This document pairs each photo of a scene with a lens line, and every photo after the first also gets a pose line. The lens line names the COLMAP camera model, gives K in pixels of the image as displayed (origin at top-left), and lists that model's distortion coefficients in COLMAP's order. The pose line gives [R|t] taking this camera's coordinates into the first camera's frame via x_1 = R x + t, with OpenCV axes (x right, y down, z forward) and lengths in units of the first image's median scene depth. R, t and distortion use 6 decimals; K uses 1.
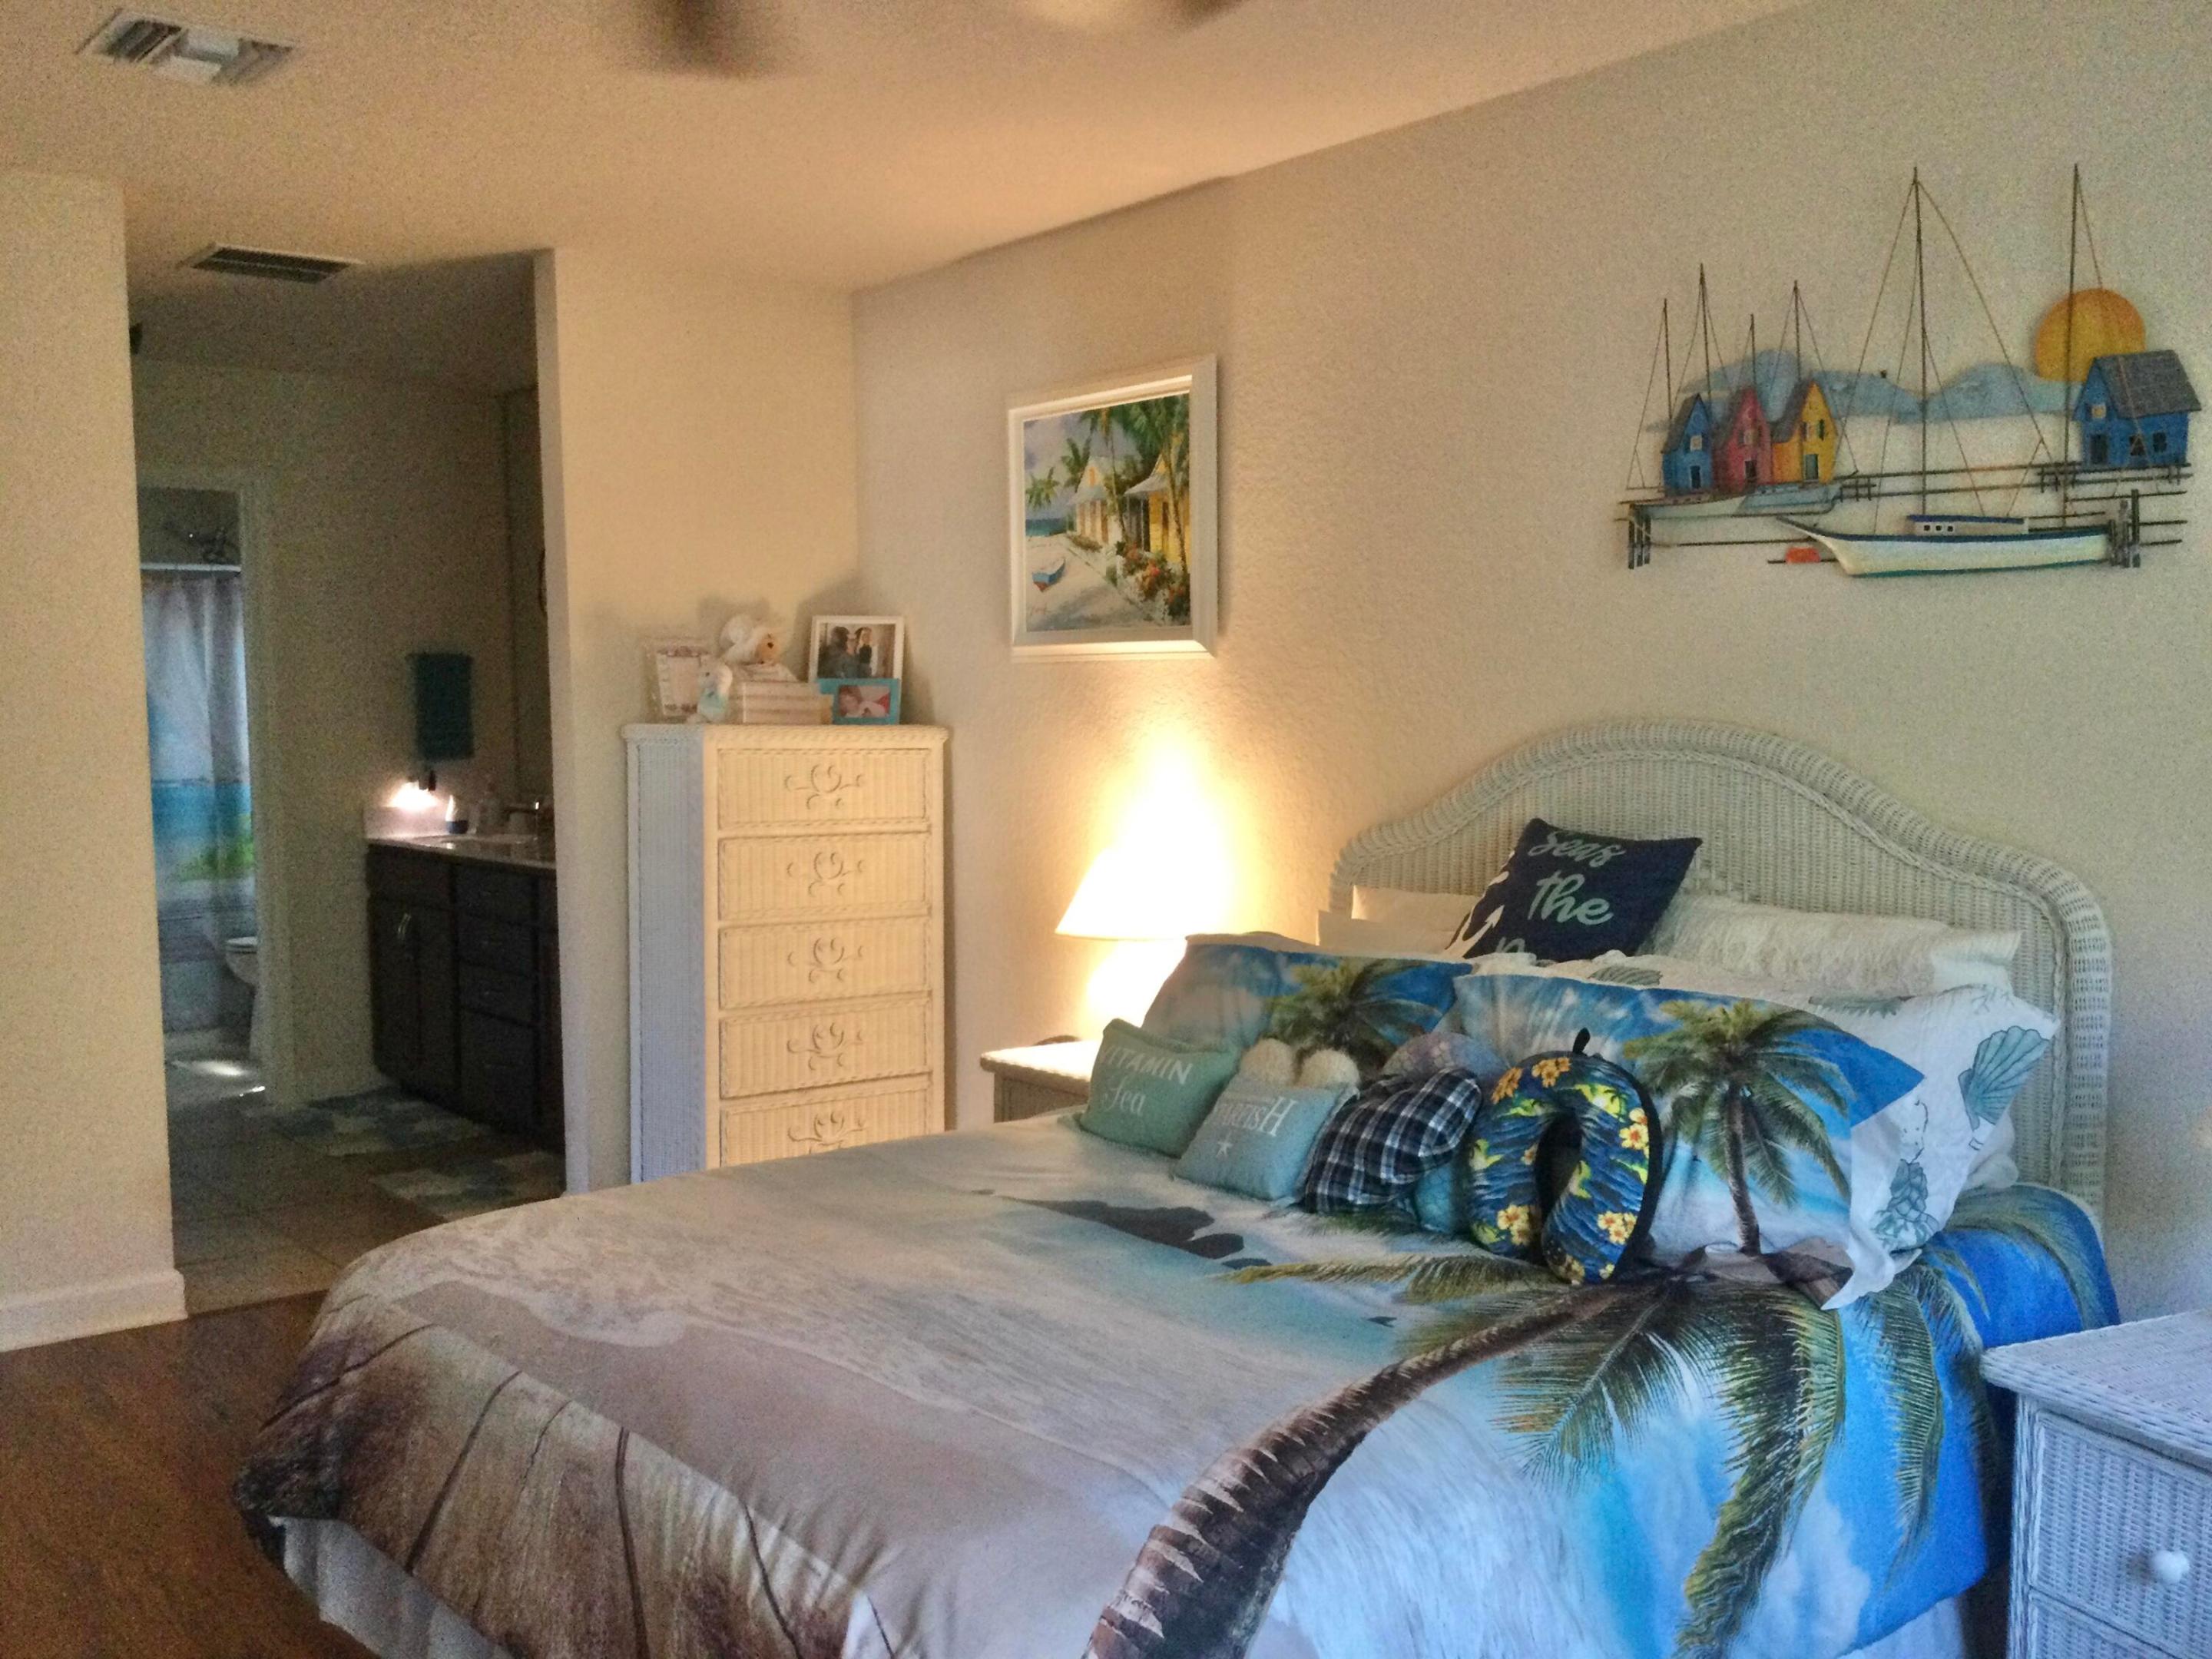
lens RADIAL K [[2000.6, 0, 1114.7], [0, 2000.6, 868.8], [0, 0, 1]] dist [0.108137, -0.205132]
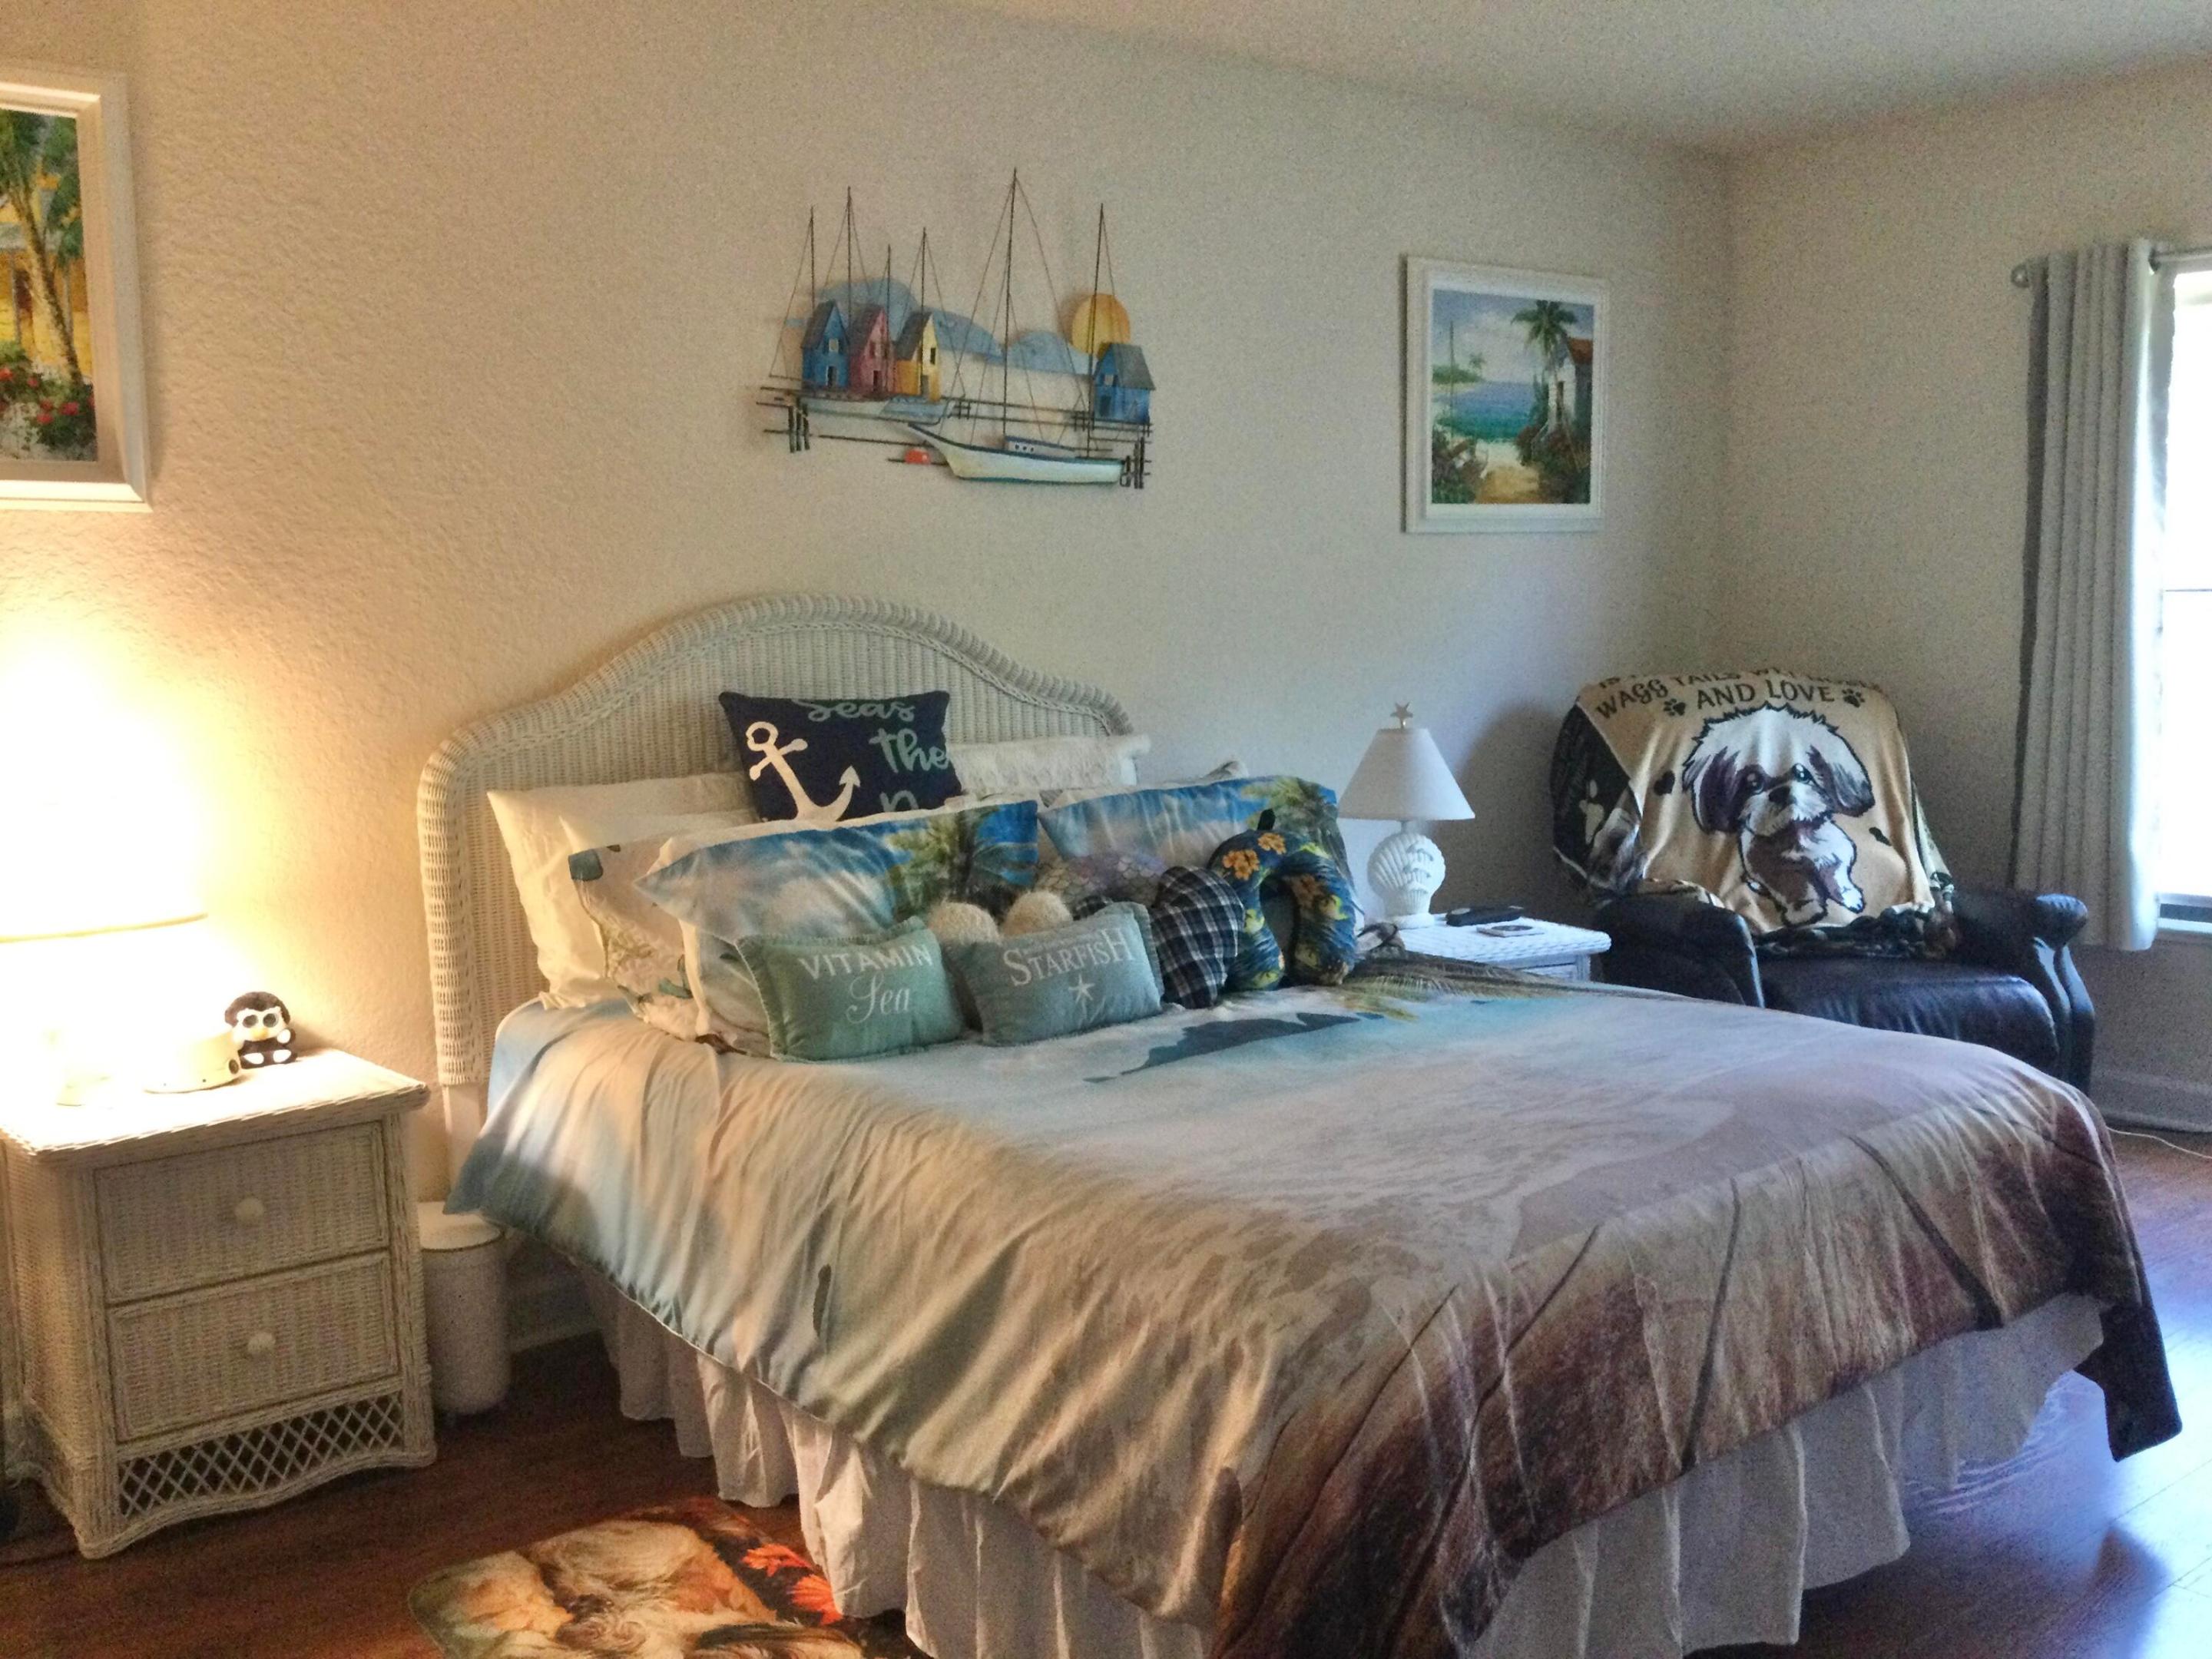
lens RADIAL K [[2000.6, 0, 1114.7], [0, 2000.6, 868.8], [0, 0, 1]] dist [0.108137, -0.205132]
pose [[0.004872, -0.120836, 0.992661, -0.908249], [0.101916, 0.987563, 0.119715, -0.042931], [-0.994781, 0.100585, 0.017127, 0.895637]]
